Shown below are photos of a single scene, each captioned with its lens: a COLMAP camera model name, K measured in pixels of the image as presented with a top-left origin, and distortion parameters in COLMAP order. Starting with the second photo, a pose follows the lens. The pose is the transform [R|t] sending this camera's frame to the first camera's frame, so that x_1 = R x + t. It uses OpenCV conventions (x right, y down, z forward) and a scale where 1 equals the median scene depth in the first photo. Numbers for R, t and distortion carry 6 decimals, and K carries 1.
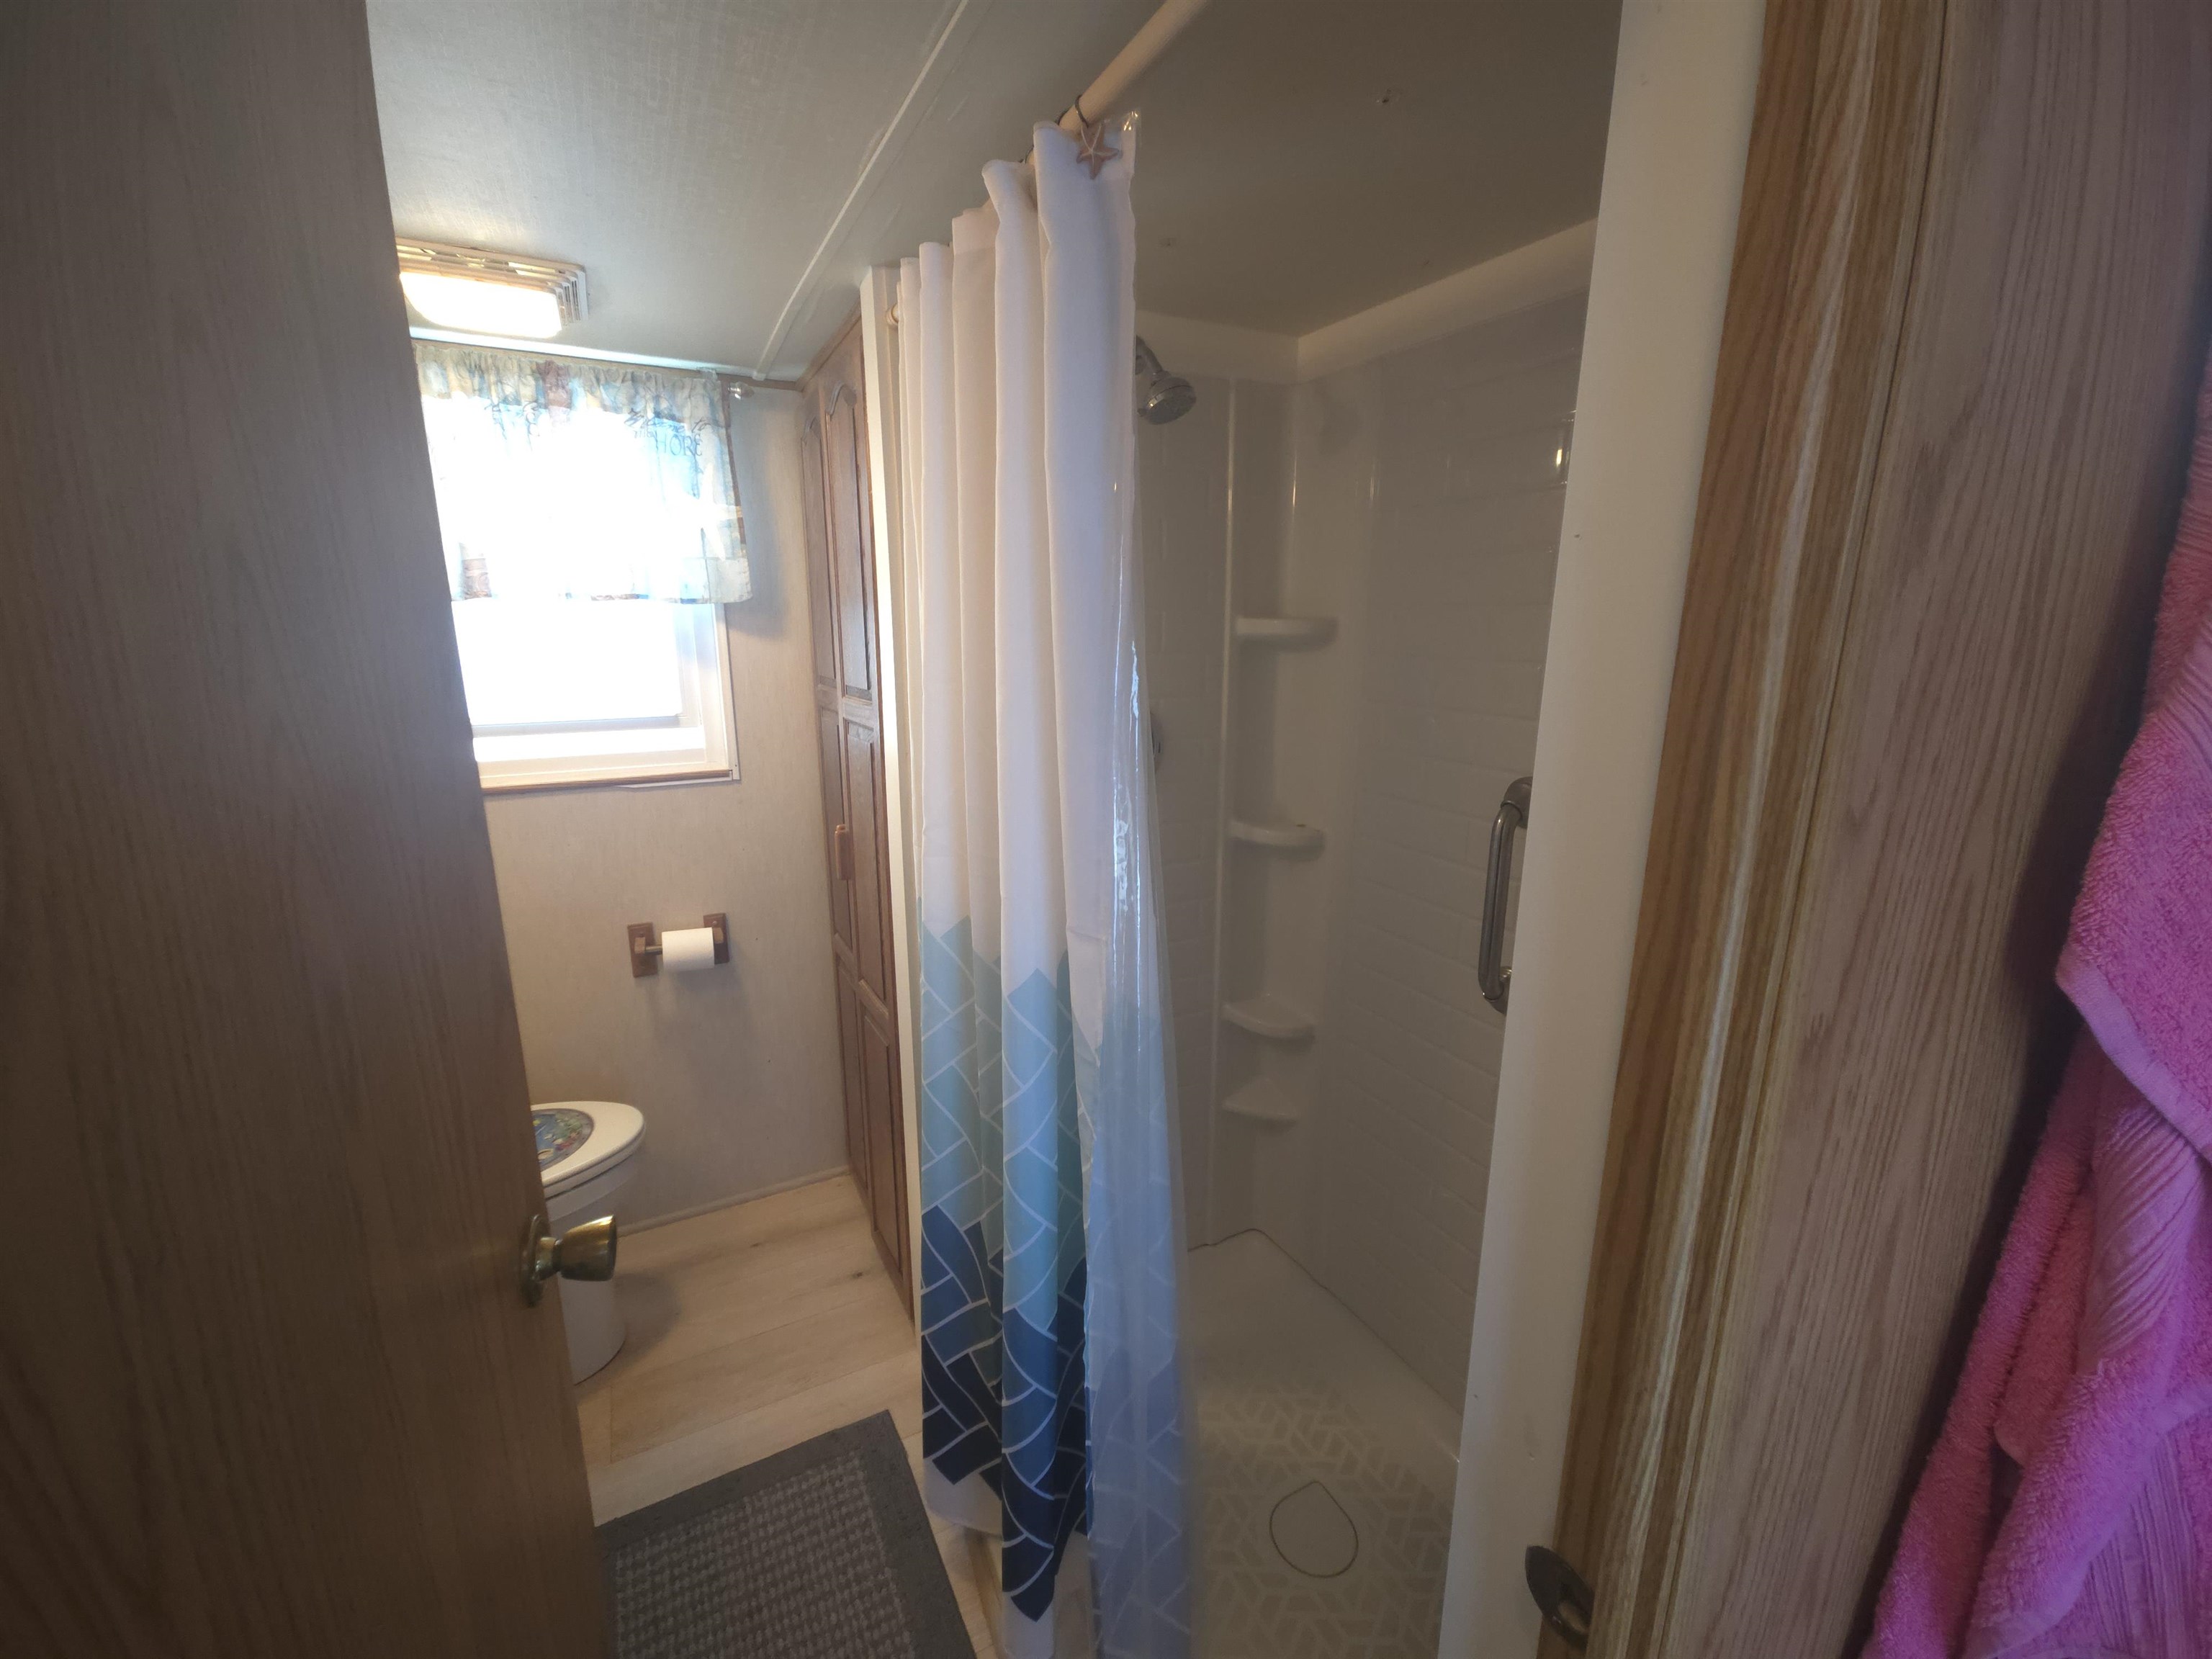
lens RADIAL K [[896.8, 0, 1102.8], [0, 896.8, 818.7], [0, 0, 1]] dist [0.014716, -0.009090]
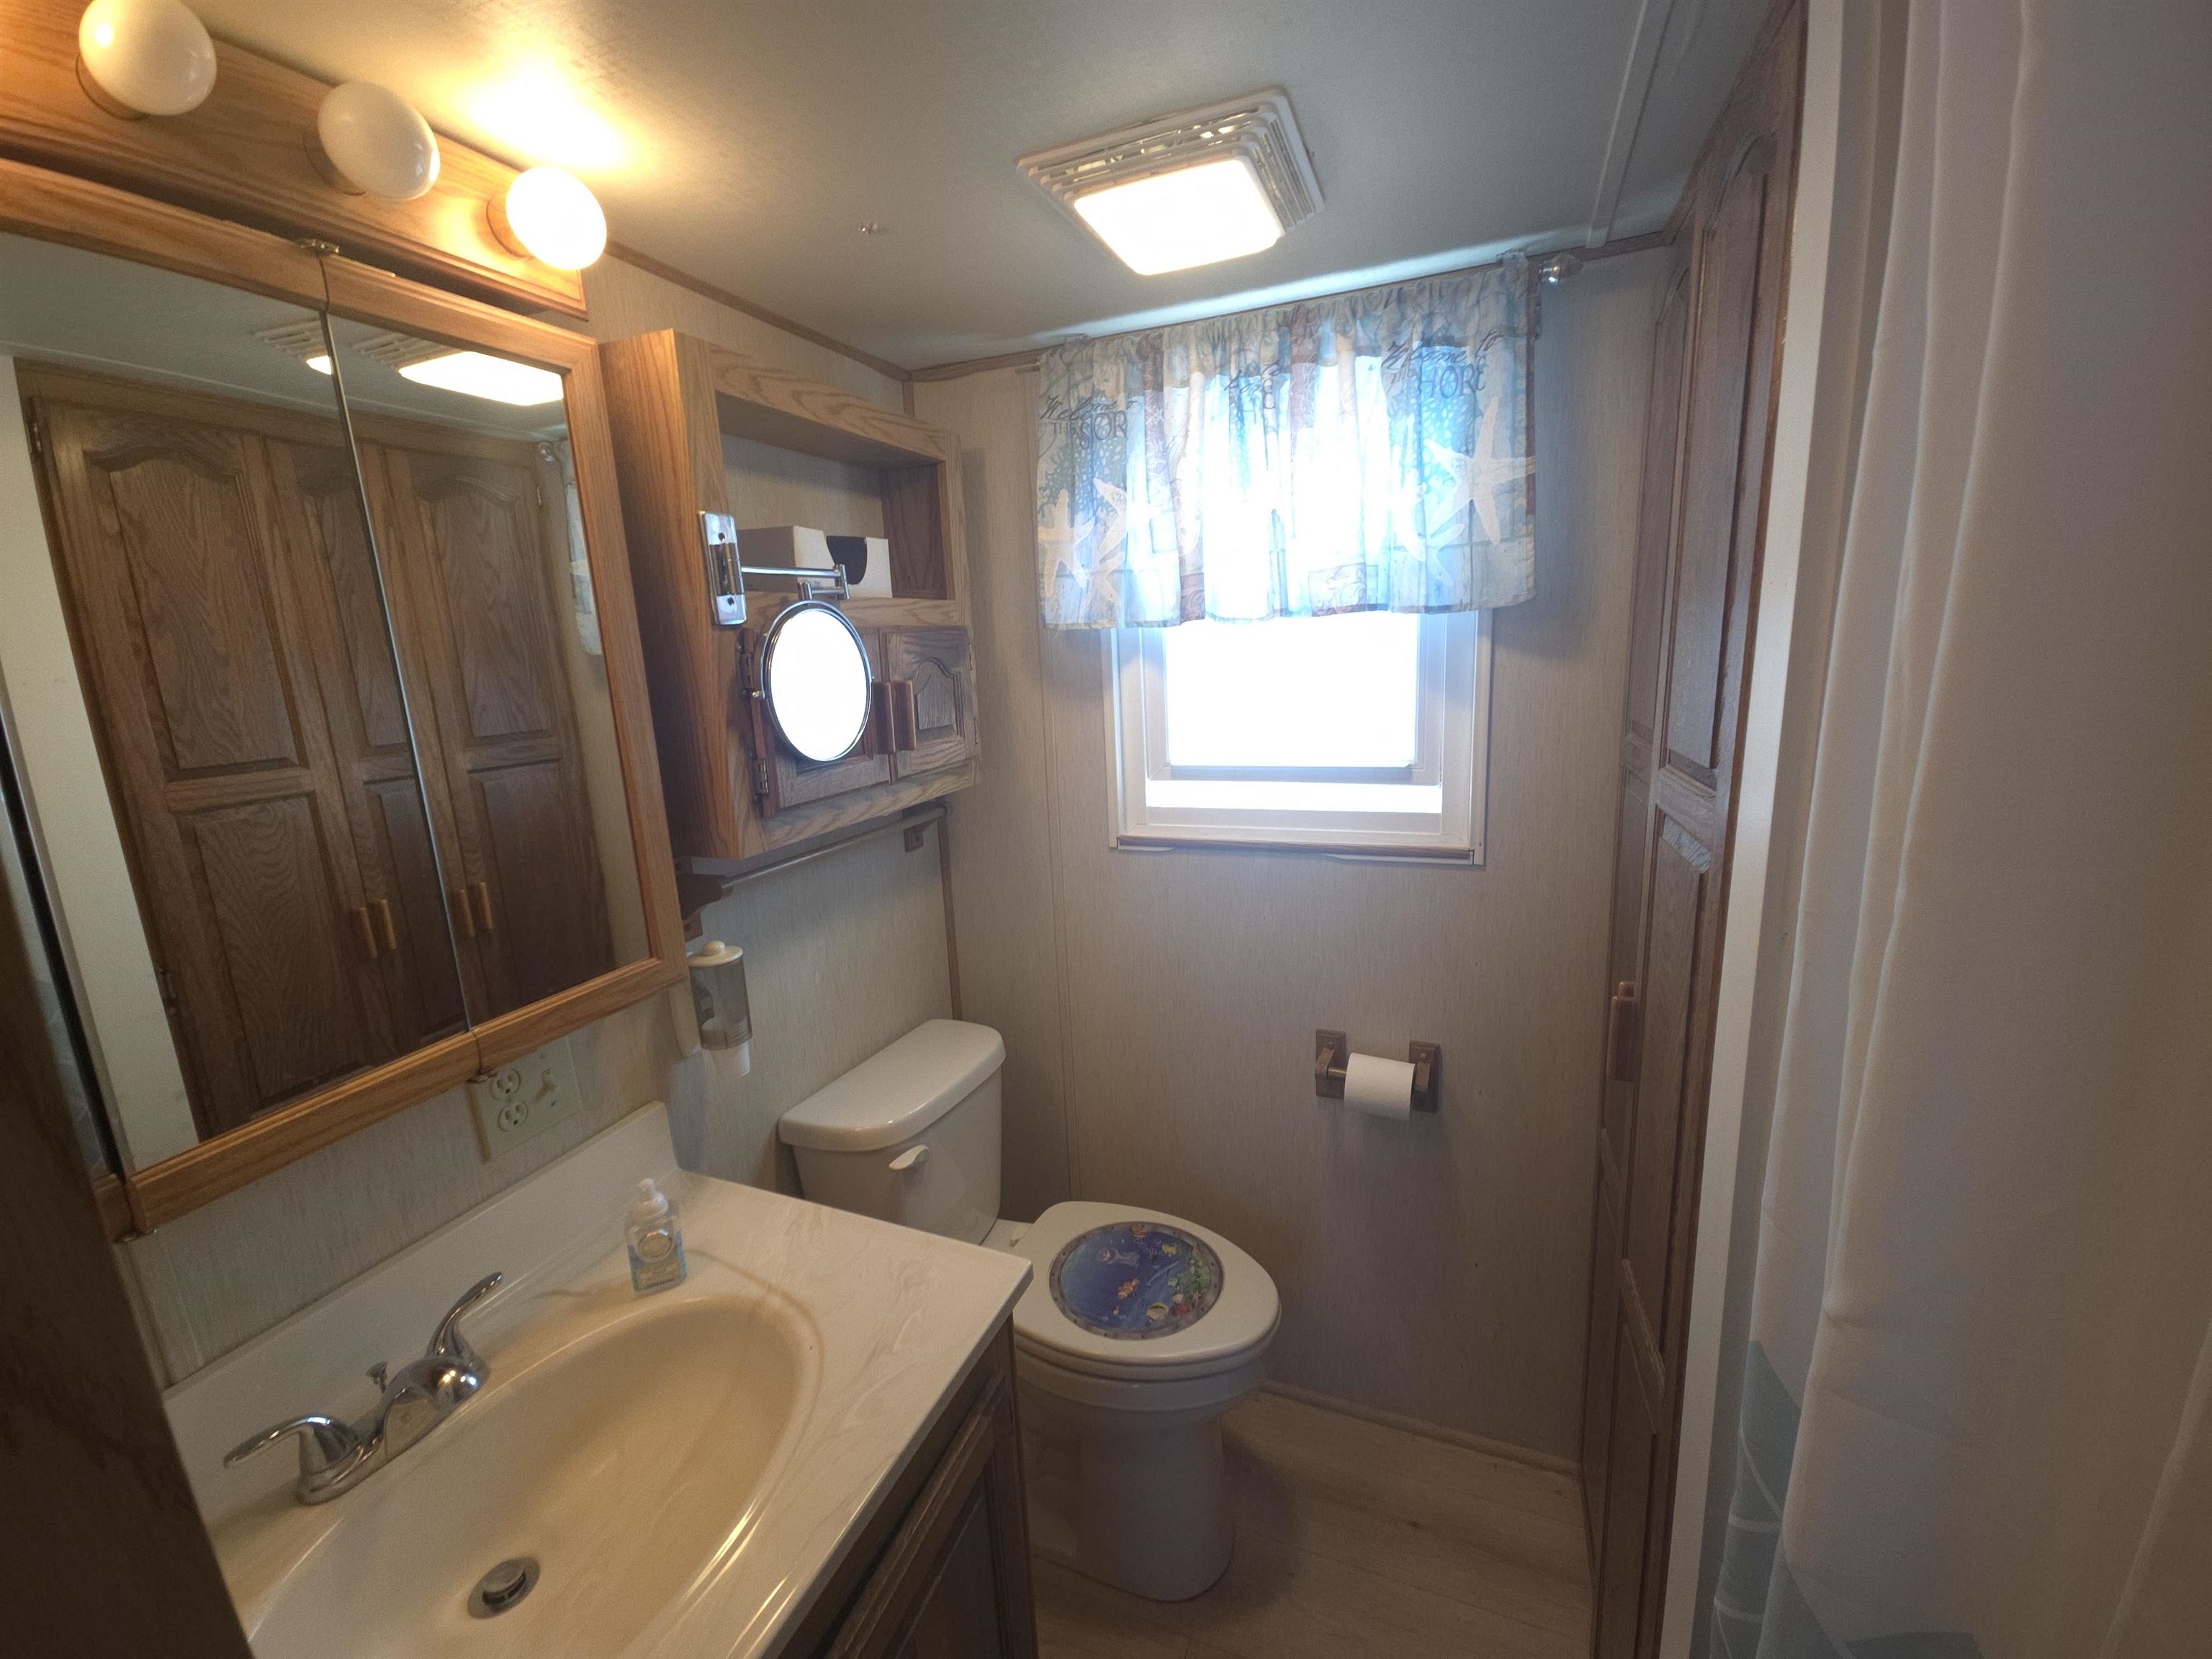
lens RADIAL K [[896.8, 0, 1102.8], [0, 896.8, 818.7], [0, 0, 1]] dist [0.014716, -0.009090]
pose [[0.644556, 0.116562, -0.755619, -0.087202], [-0.122335, 0.991300, 0.048564, -0.086409], [0.754706, 0.061136, 0.653208, 0.373655]]
